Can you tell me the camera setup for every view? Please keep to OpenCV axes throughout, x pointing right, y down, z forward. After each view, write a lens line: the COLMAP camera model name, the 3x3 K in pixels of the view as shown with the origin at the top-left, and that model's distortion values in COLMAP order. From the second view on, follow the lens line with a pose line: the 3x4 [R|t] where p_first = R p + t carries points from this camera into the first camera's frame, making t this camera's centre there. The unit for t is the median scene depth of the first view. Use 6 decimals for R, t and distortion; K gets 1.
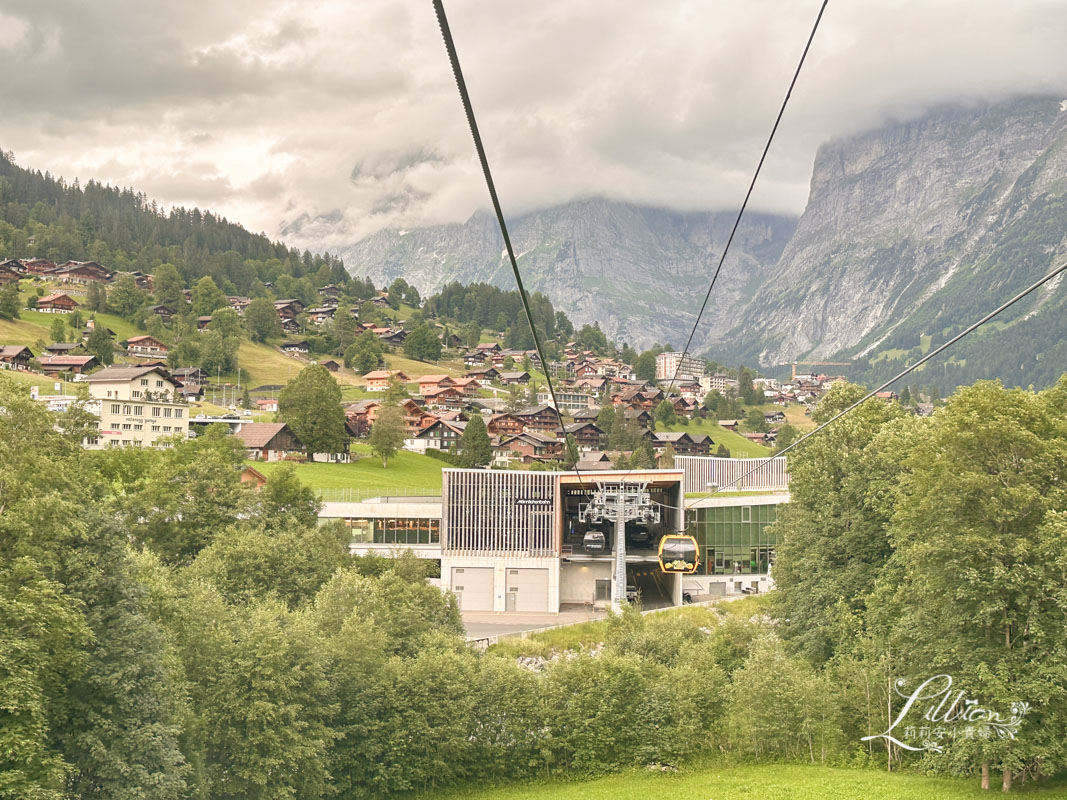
lens RADIAL K [[1373.5, 0, 533.5], [0, 1373.5, 401.1], [0, 0, 1]] dist [0.036686, 0.000000]
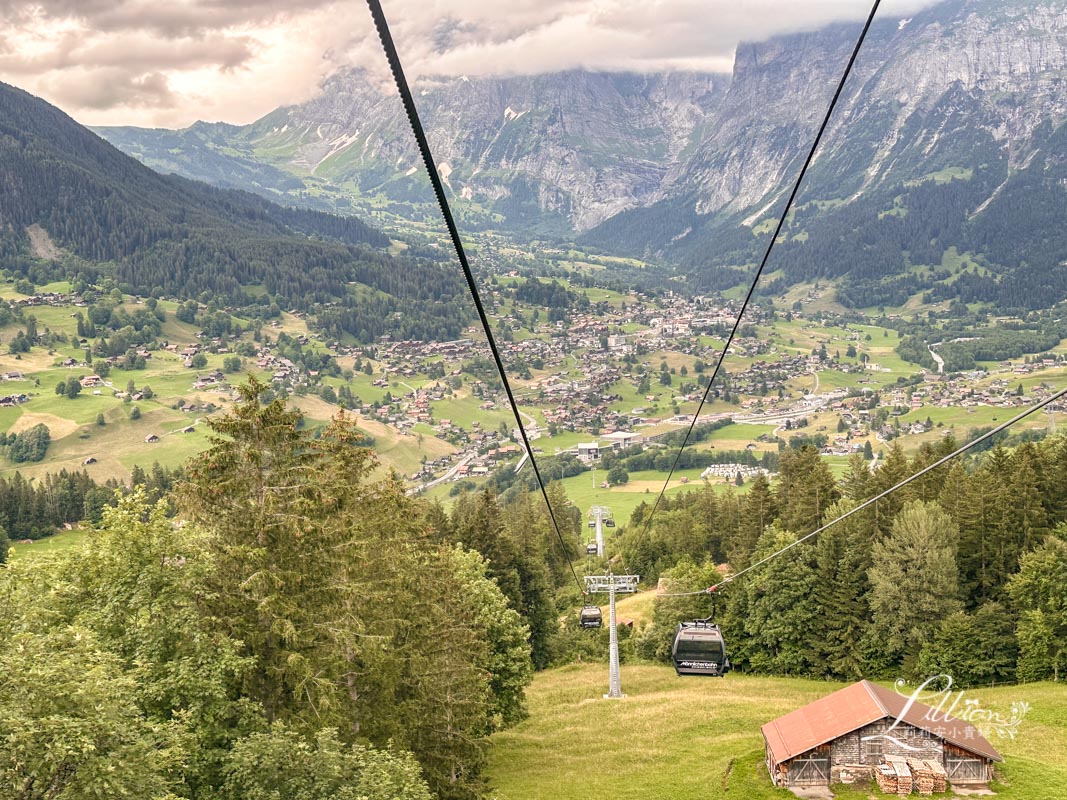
lens RADIAL K [[1336.7, 0, 533.8], [0, 1336.7, 399.7], [0, 0, 1]] dist [-0.007636, 0.000000]
pose [[0.998914, -0.046402, 0.004241, -0.018171], [0.044898, 0.982877, 0.178711, -0.088262], [-0.012461, -0.178326, 0.983892, -0.388397]]
